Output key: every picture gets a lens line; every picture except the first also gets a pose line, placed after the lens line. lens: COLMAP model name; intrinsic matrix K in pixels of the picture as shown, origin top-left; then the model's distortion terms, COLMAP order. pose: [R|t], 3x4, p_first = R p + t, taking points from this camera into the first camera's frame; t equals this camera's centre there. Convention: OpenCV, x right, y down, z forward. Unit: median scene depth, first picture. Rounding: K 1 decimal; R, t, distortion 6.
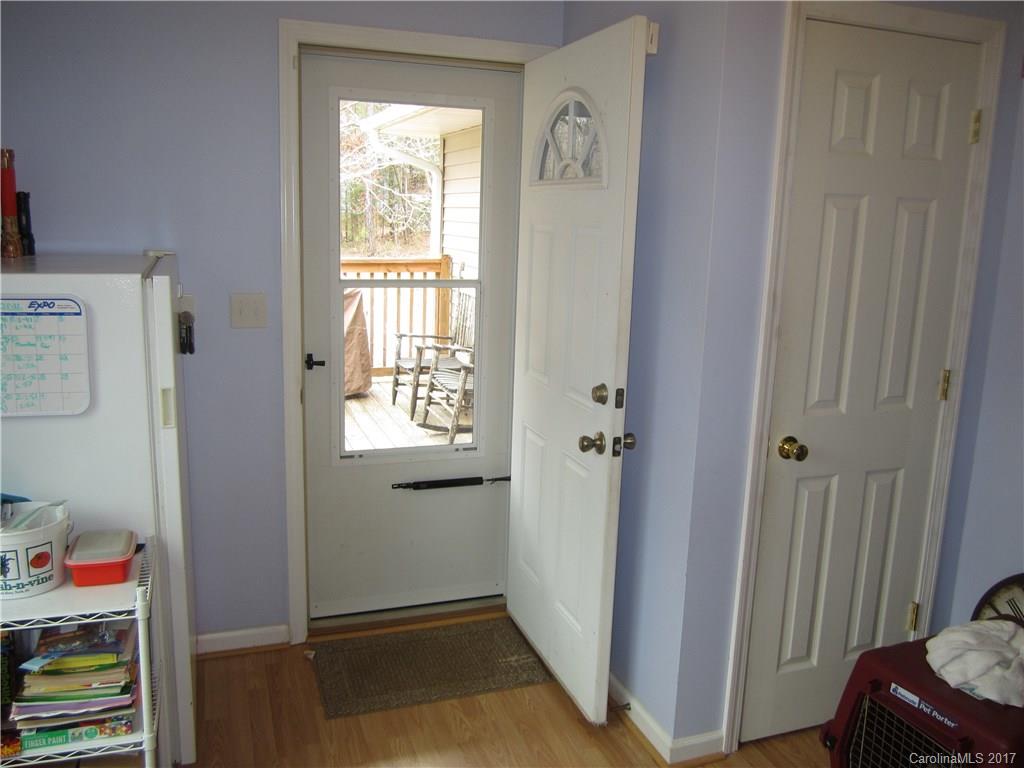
lens RADIAL K [[845.3, 0, 512.0], [0, 845.3, 384.0], [0, 0, 1]] dist [-0.034302, -0.002641]
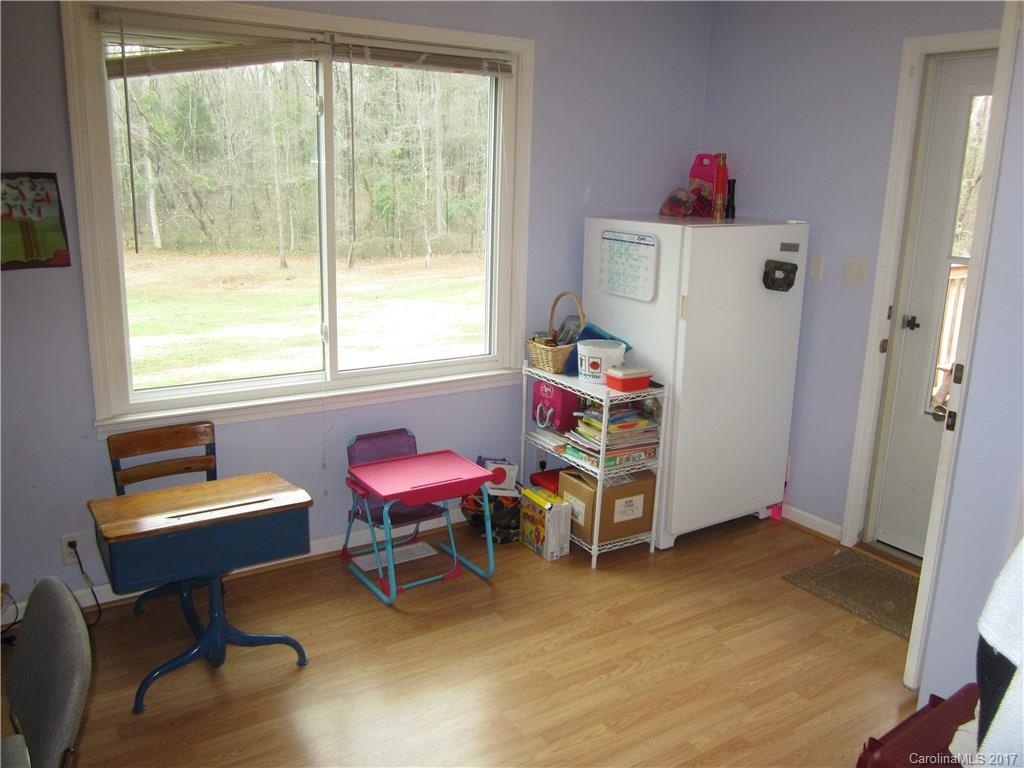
lens RADIAL K [[845.3, 0, 512.0], [0, 845.3, 384.0], [0, 0, 1]] dist [-0.034302, -0.002641]
pose [[0.228515, 0.211735, -0.950236, 0.958664], [-0.209899, 0.963822, 0.164285, -0.024405], [0.950644, 0.161912, 0.264690, 0.220045]]
